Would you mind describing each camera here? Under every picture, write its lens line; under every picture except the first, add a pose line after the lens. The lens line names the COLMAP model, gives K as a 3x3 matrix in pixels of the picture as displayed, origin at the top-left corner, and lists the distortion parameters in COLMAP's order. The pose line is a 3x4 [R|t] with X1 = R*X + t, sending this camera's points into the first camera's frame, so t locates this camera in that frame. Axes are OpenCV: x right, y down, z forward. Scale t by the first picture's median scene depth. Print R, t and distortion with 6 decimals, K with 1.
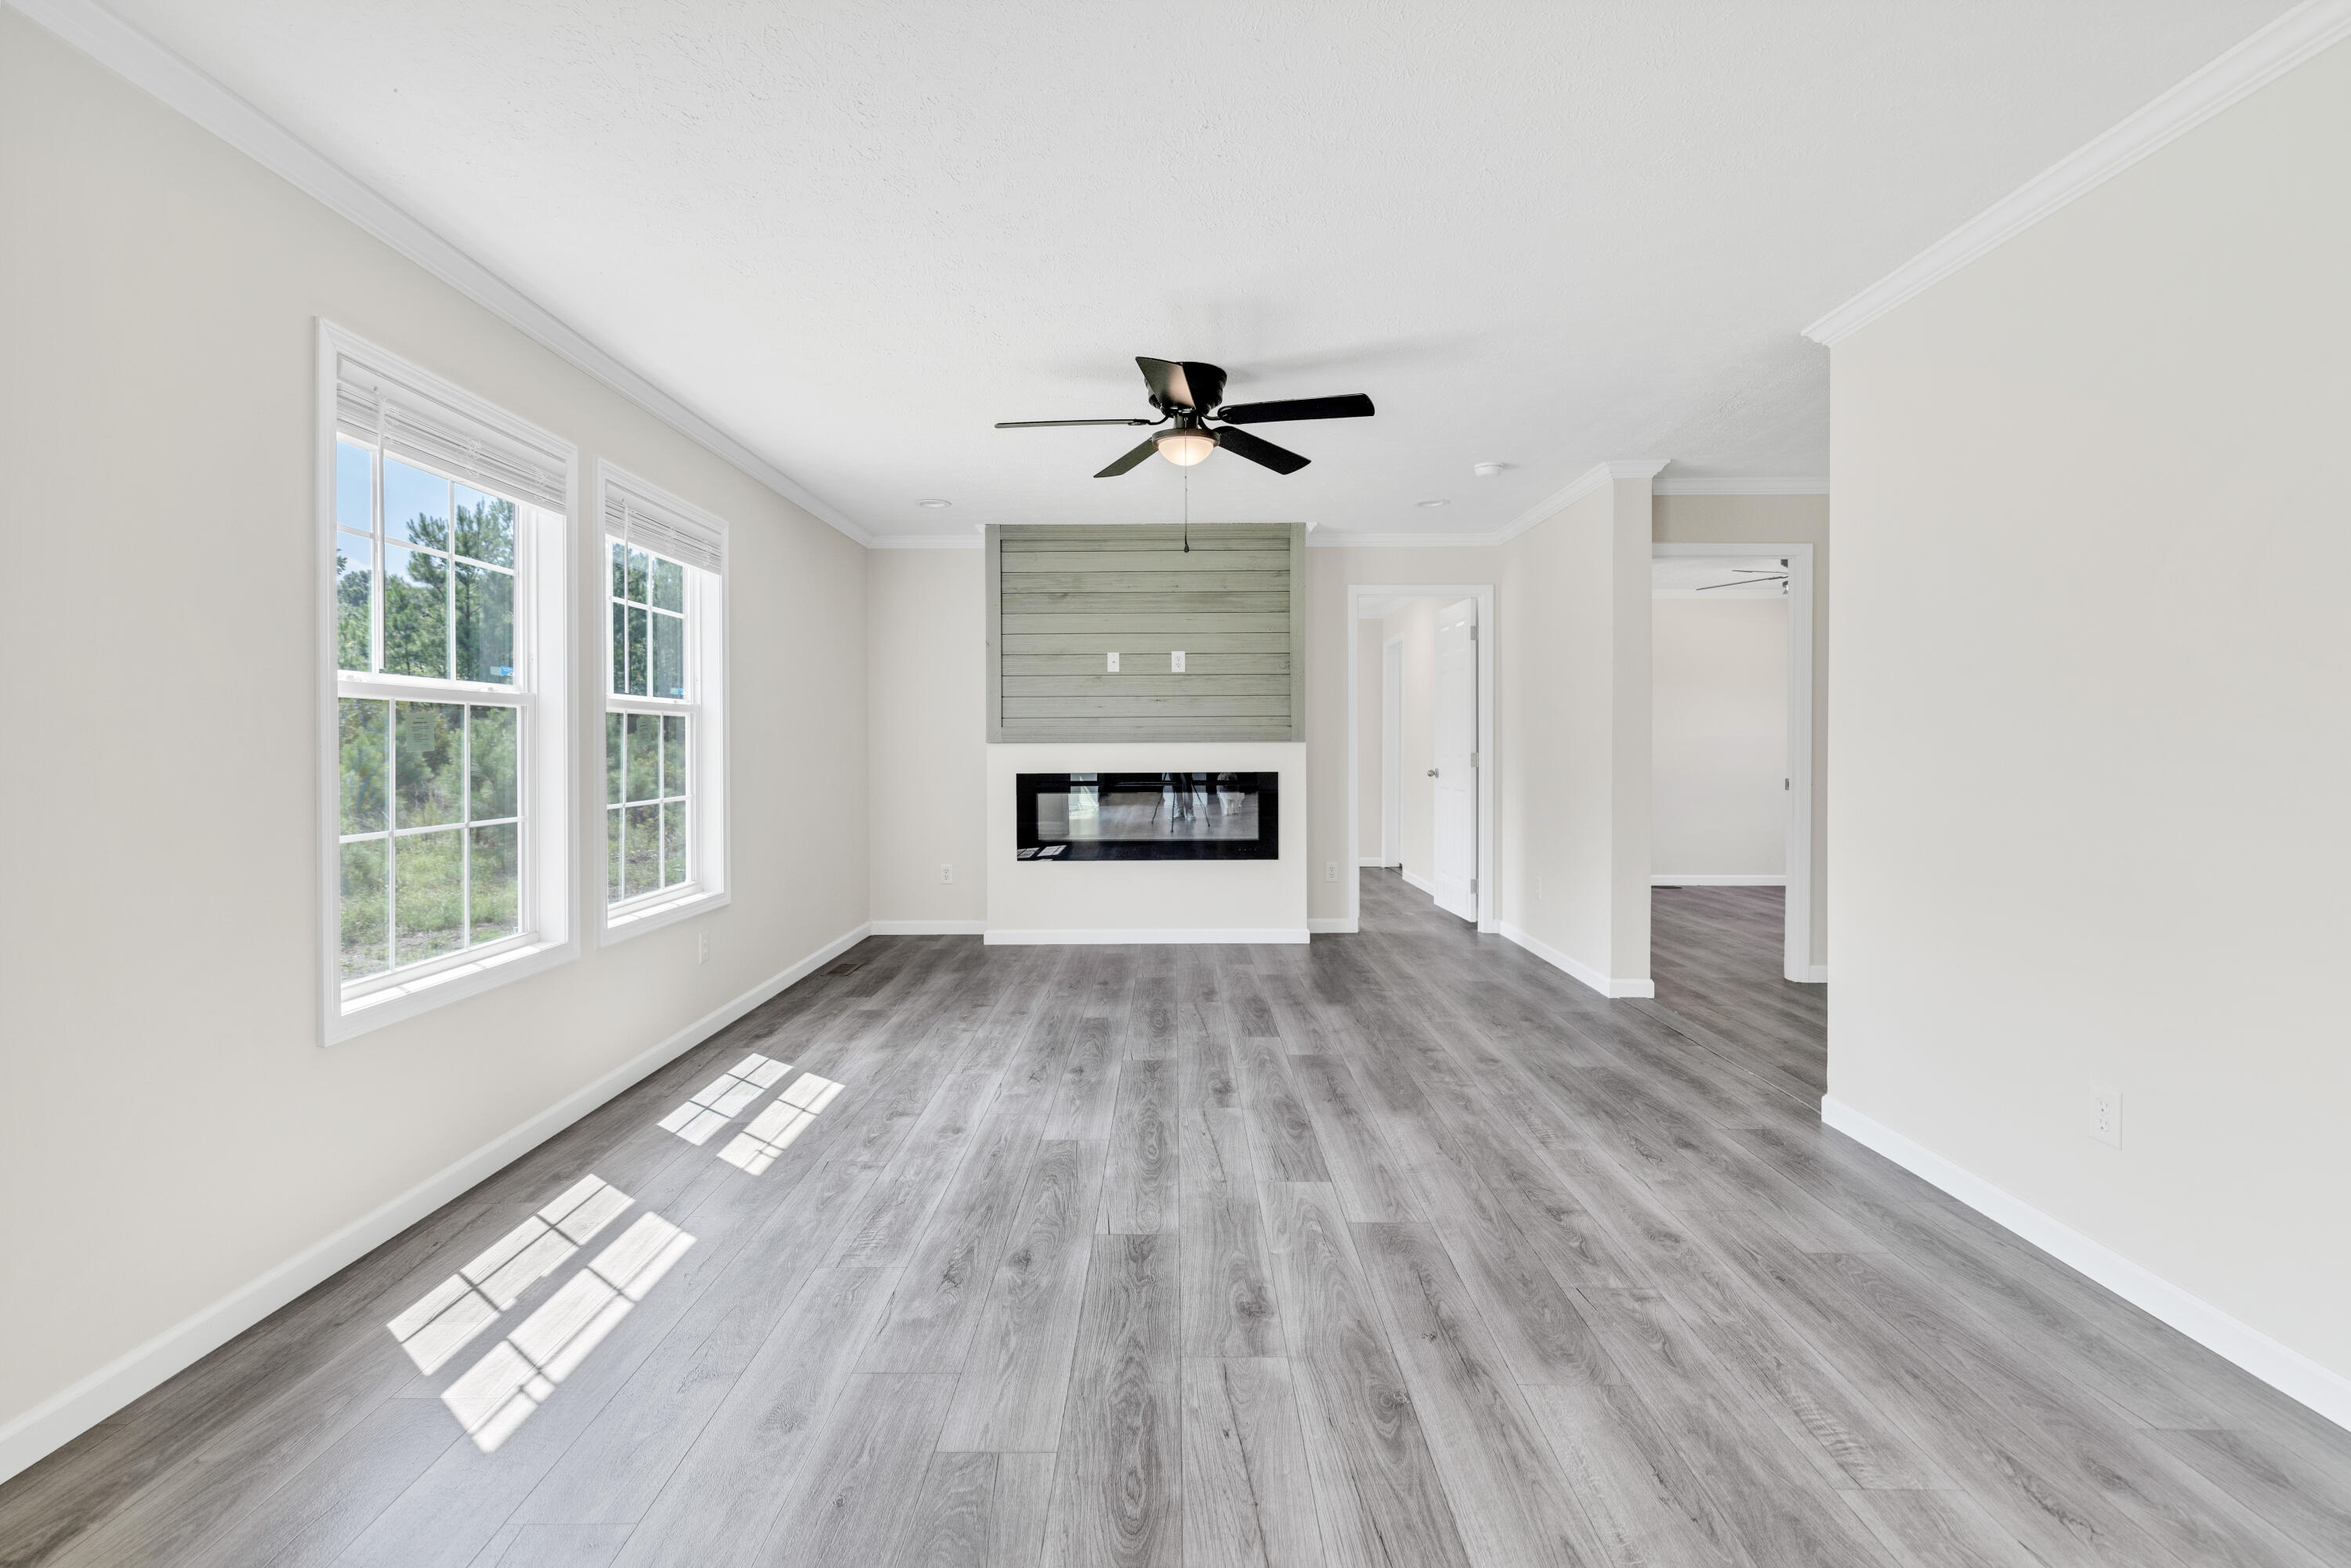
lens RADIAL K [[1062.1, 0, 1162.6], [0, 1062.1, 774.7], [0, 0, 1]] dist [0.005150, -0.000434]
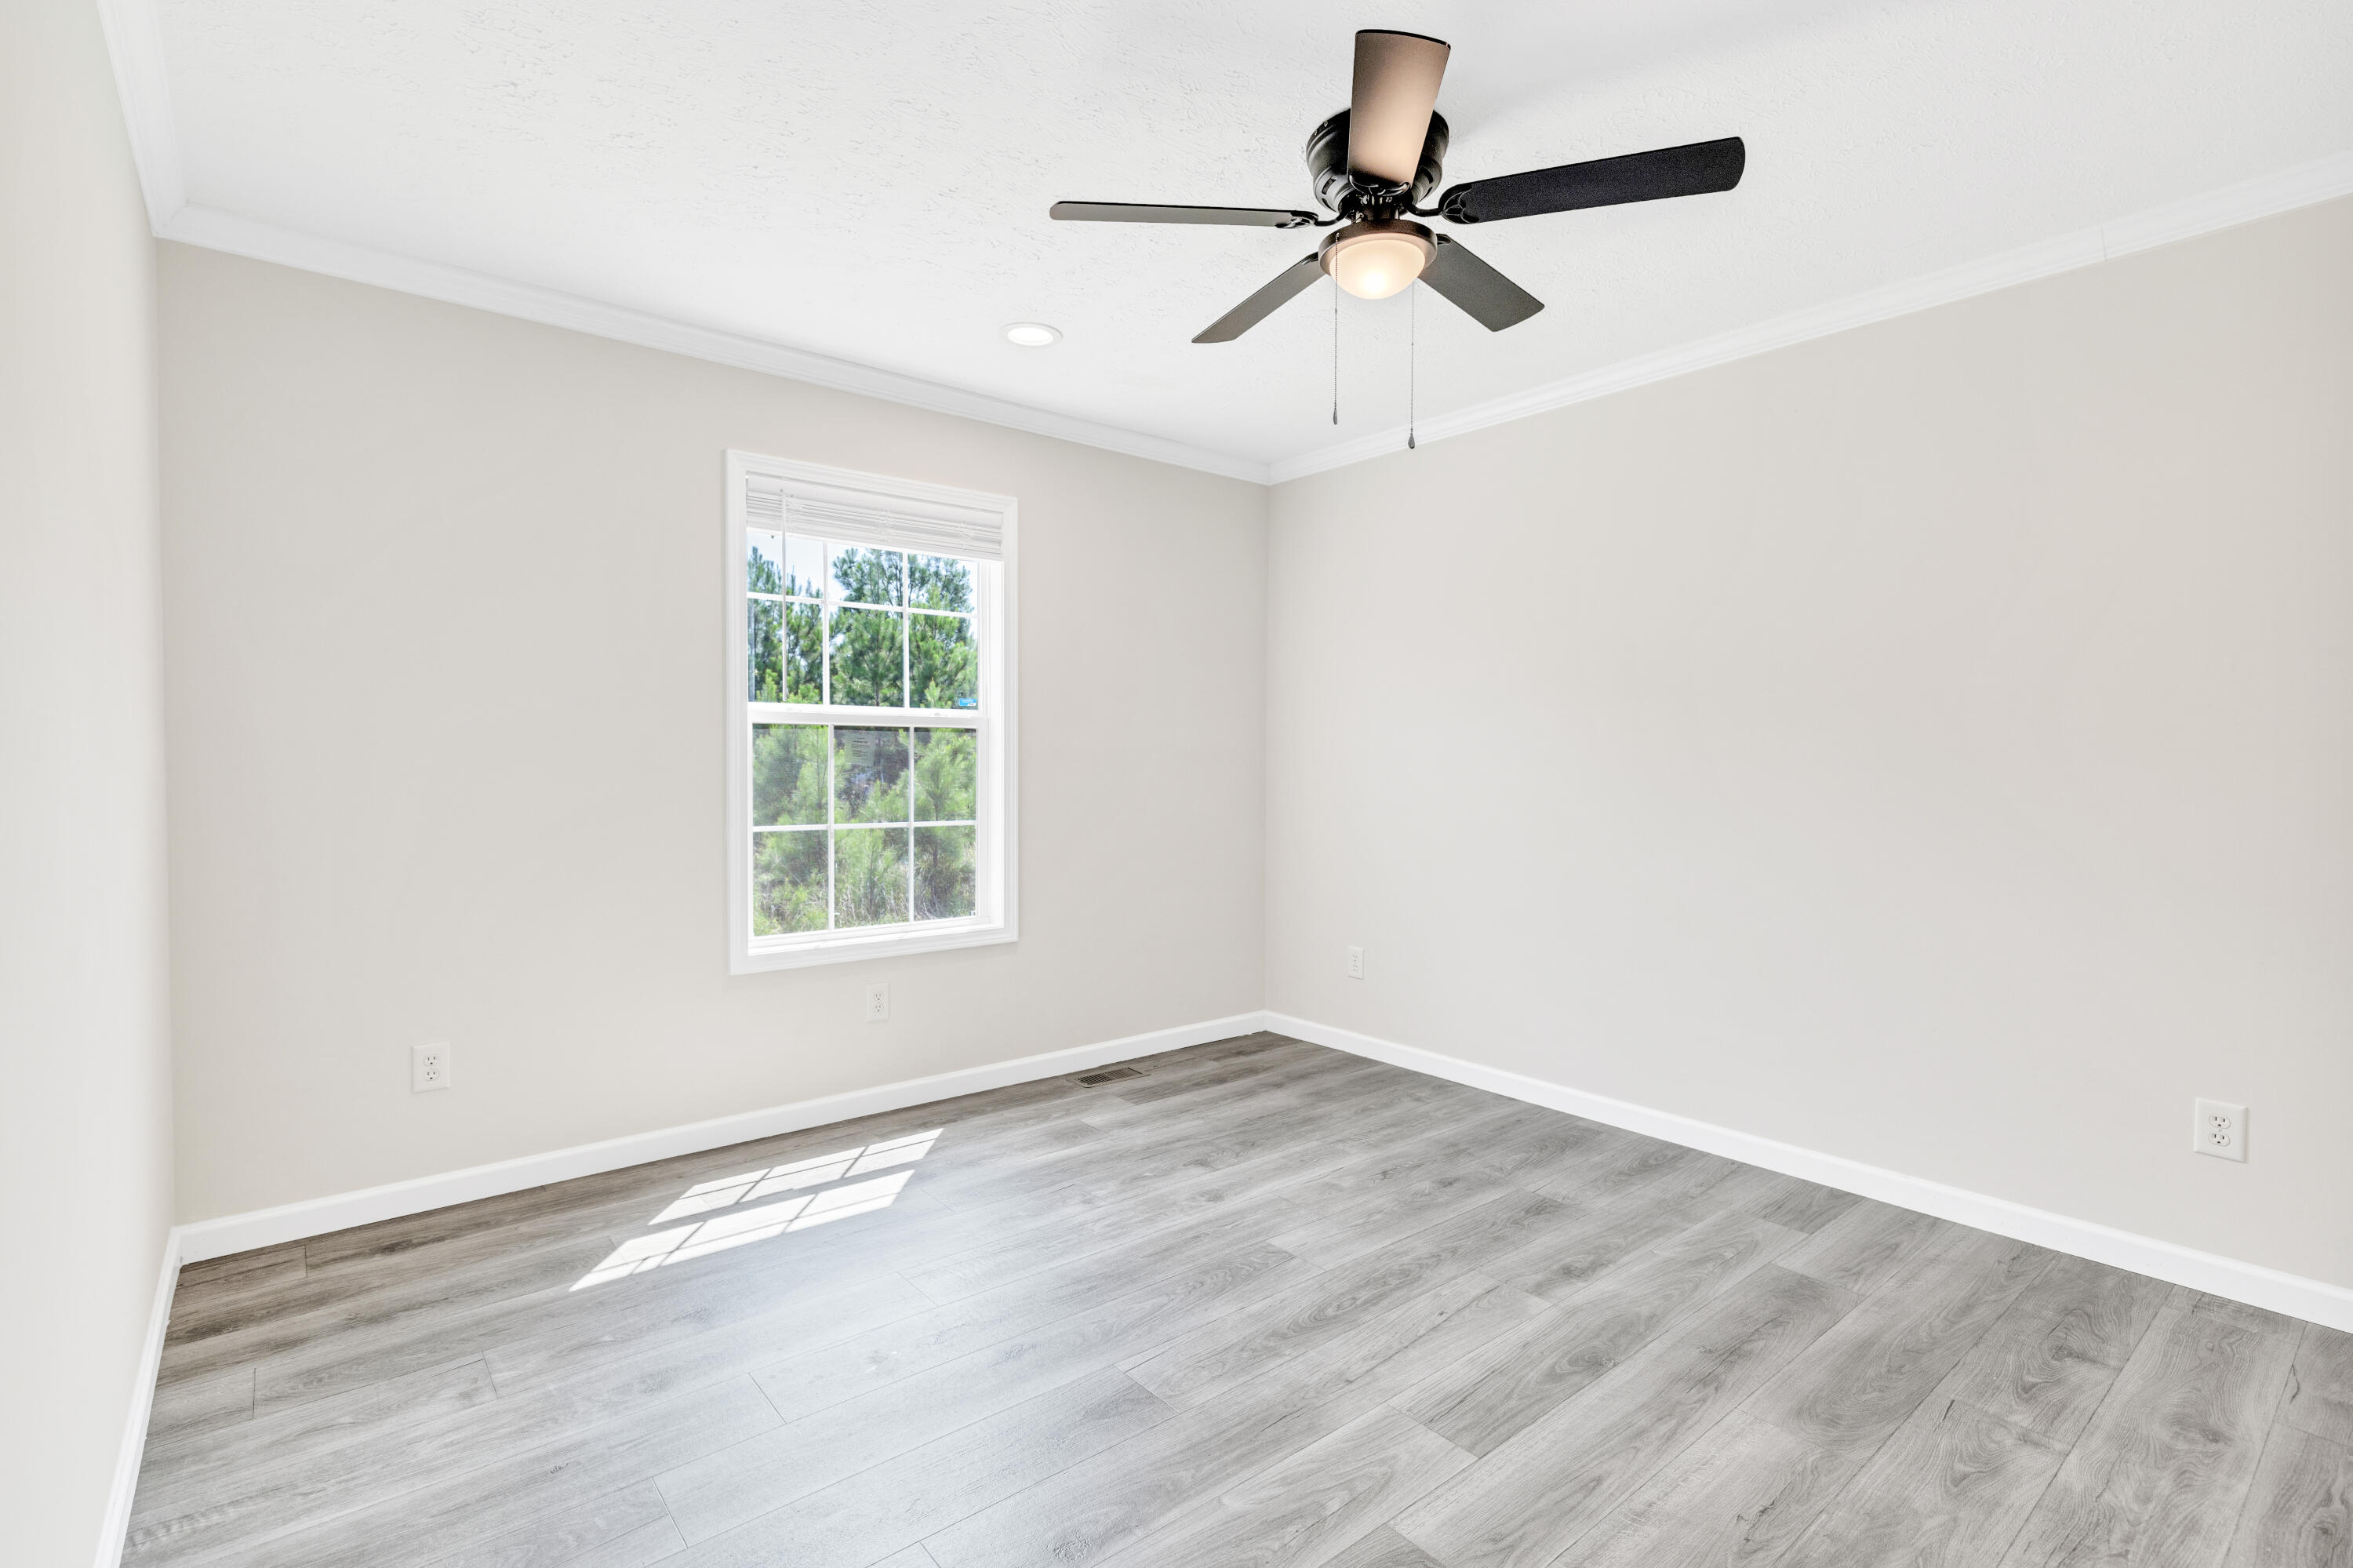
lens RADIAL K [[1063.1, 0, 1163.6], [0, 1063.1, 774.7], [0, 0, 1]] dist [0.005150, -0.000434]
pose [[0.634075, 0.013901, -0.773146, 0.501564], [-0.030892, 0.999496, -0.007364, -0.010413], [0.772654, 0.028554, 0.634185, 0.427962]]
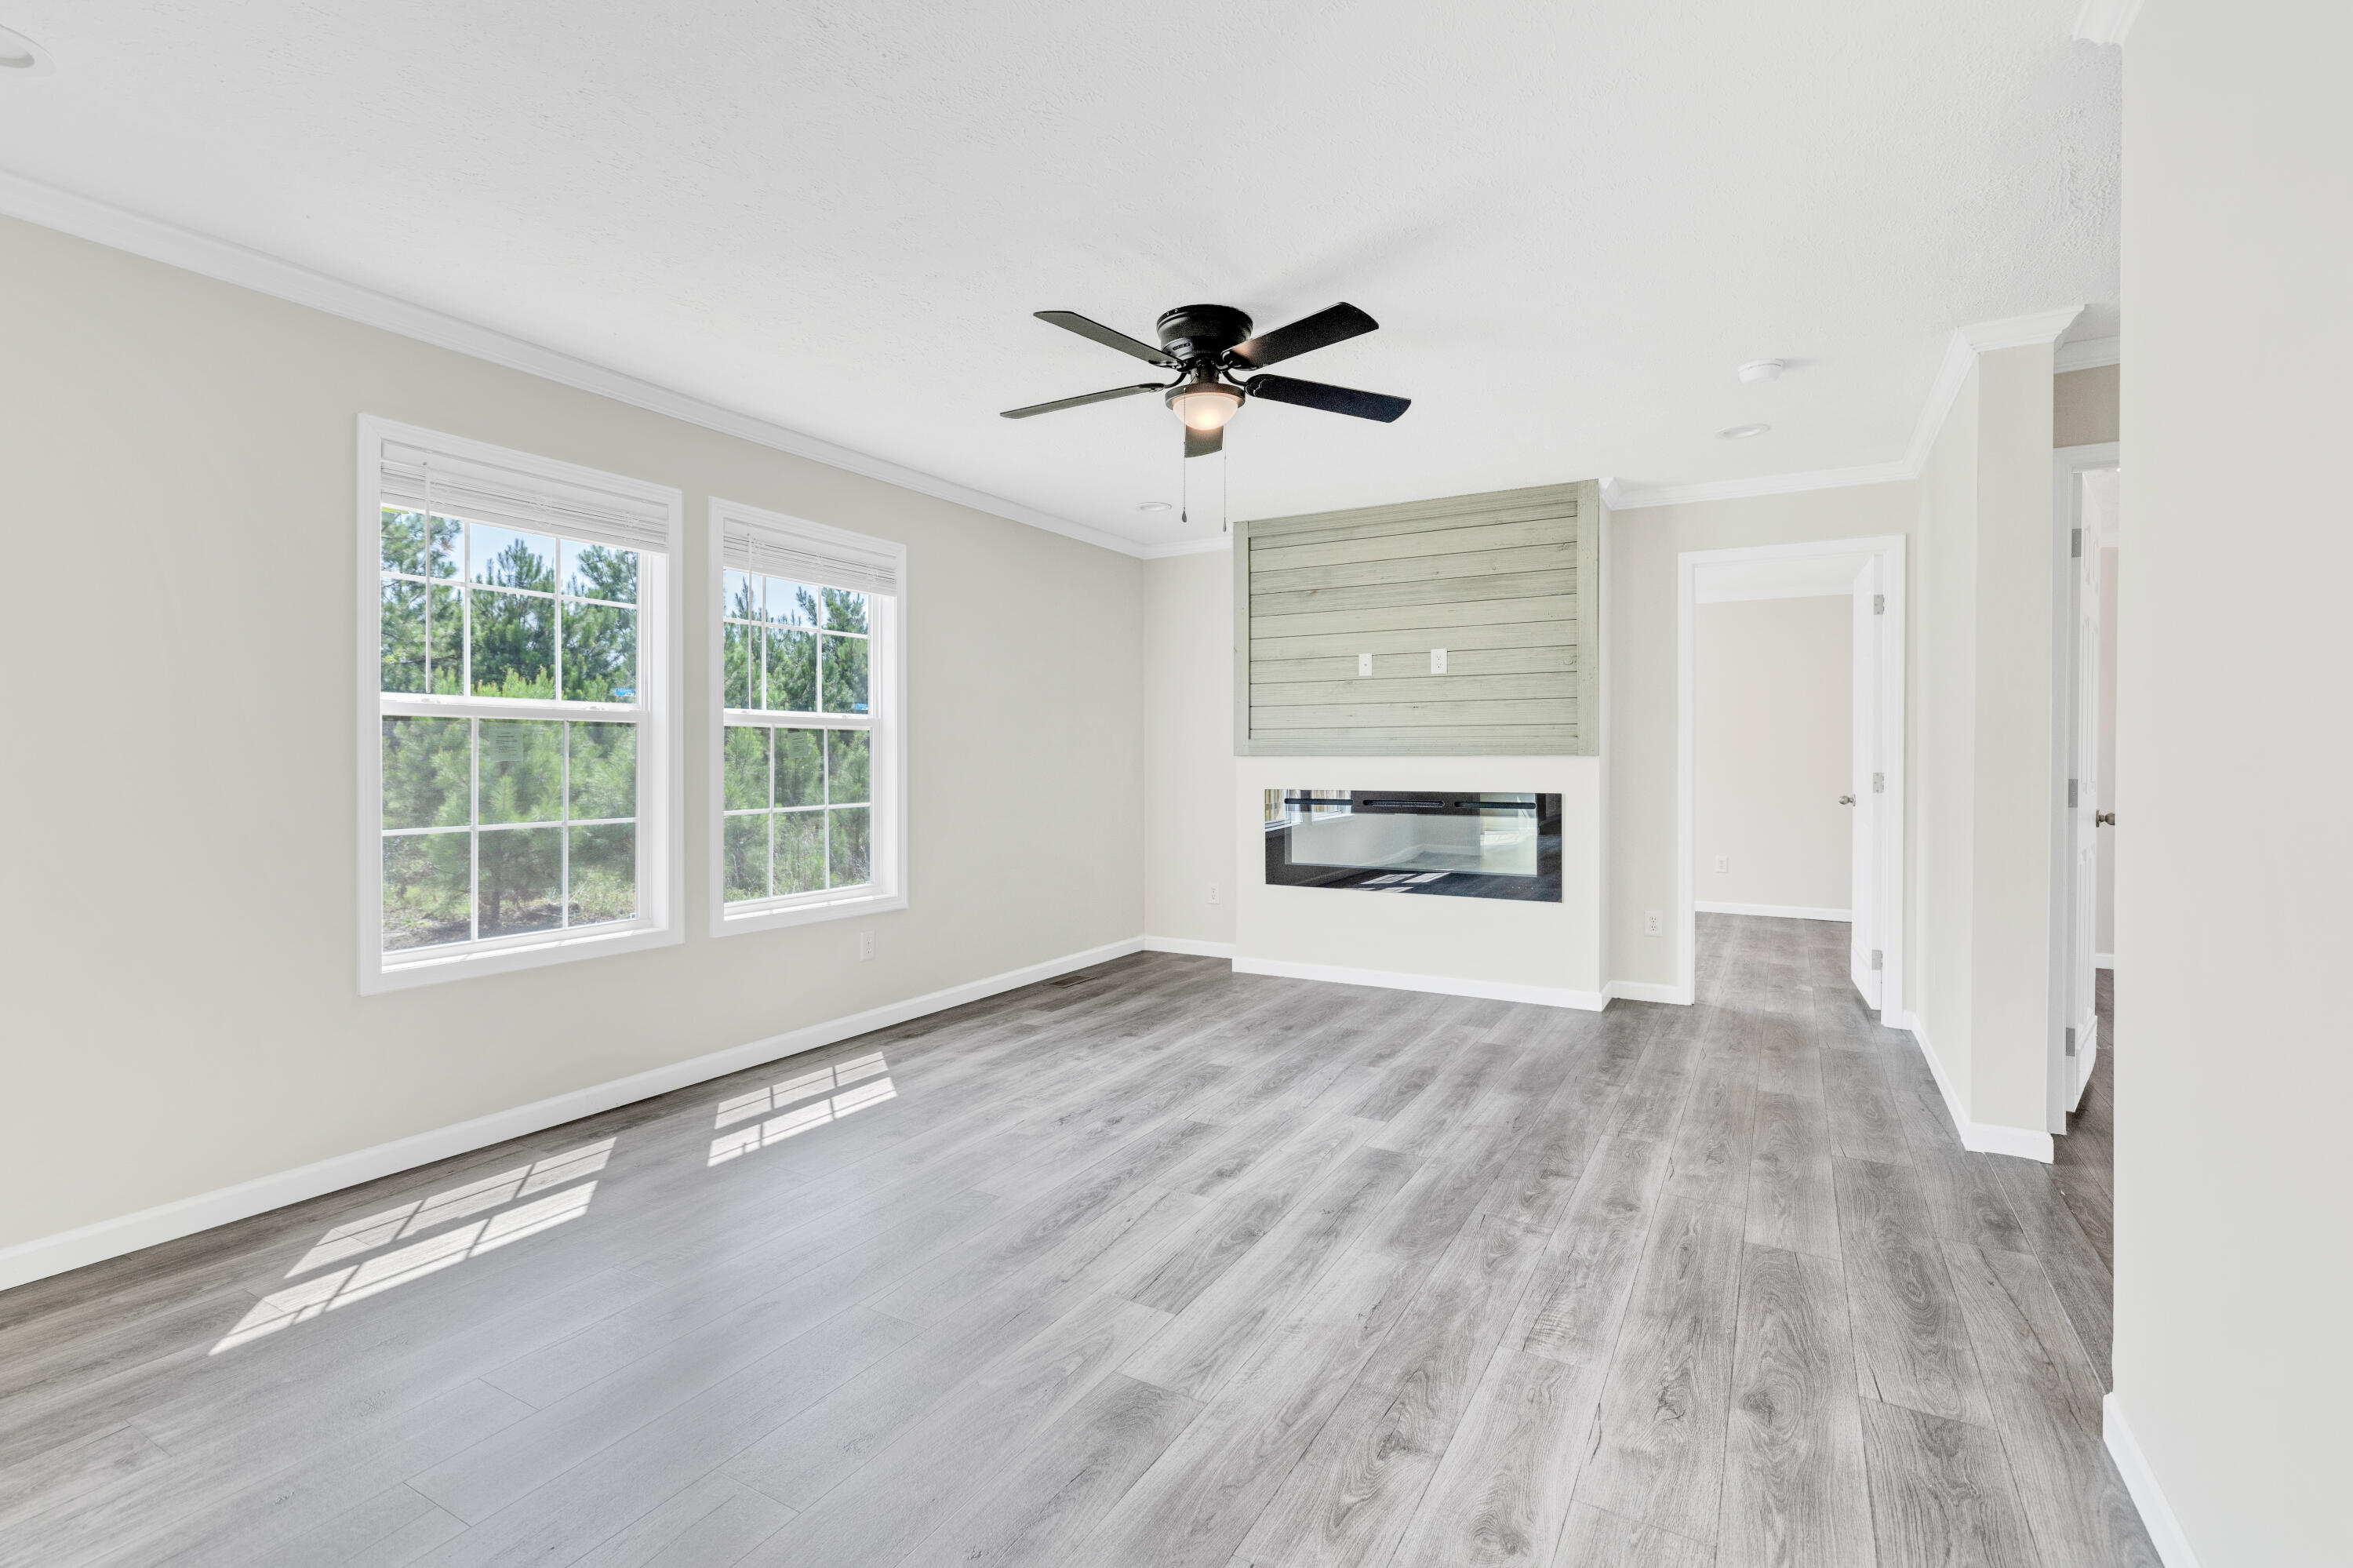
lens RADIAL K [[1073.4, 0, 1154.4], [0, 1073.4, 834.6], [0, 0, 1]] dist [0.002907, -0.000392]
pose [[0.868143, 0.039038, -0.494777, 0.504036], [-0.018704, 0.998767, 0.045985, -0.008426], [0.495962, -0.030668, 0.867802, 0.300708]]
